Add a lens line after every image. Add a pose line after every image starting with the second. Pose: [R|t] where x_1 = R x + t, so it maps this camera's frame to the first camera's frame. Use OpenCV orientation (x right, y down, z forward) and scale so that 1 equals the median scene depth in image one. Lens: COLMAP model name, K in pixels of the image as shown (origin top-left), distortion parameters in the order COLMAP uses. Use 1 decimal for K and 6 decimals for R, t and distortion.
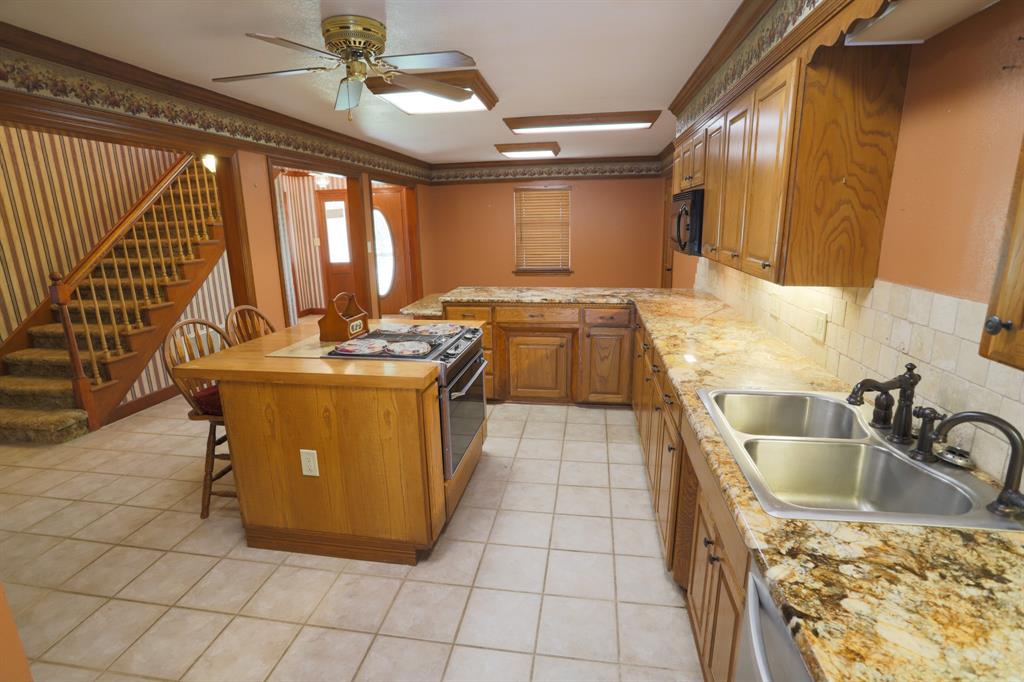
lens RADIAL K [[502.6, 0, 506.1], [0, 502.6, 341.1], [0, 0, 1]] dist [-0.000387, 0.000005]
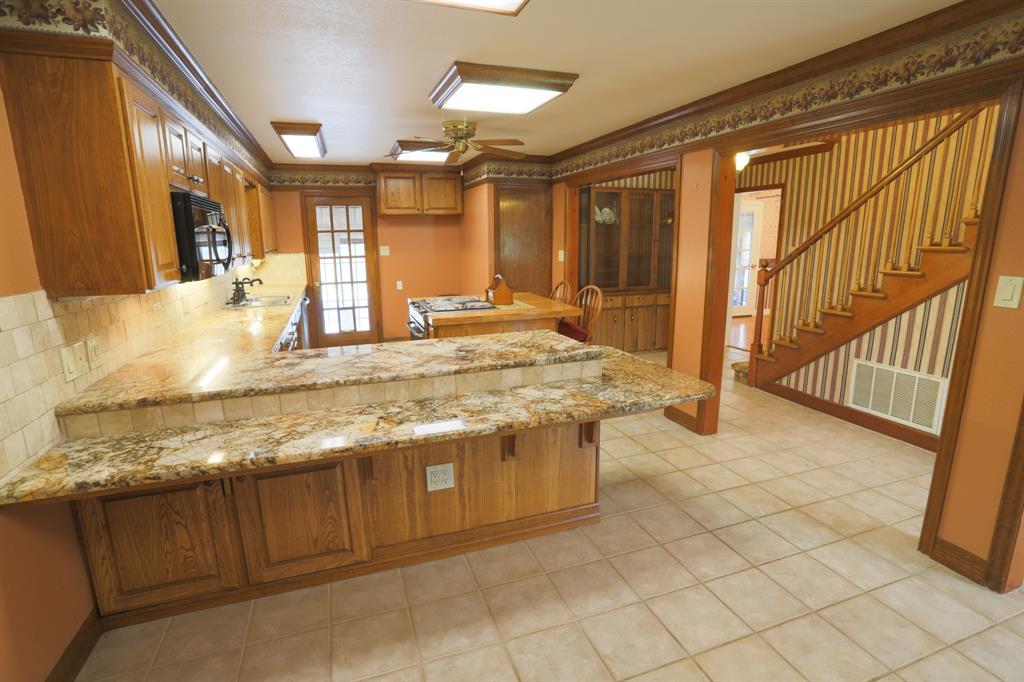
lens RADIAL K [[502.6, 0, 510.4], [0, 502.6, 338.5], [0, 0, 1]] dist [-0.000387, 0.000005]
pose [[-0.875277, 0.145132, -0.461331, 0.274763], [-0.070179, 0.905697, 0.418077, -0.419137], [0.478503, 0.398309, -0.782550, 1.668804]]
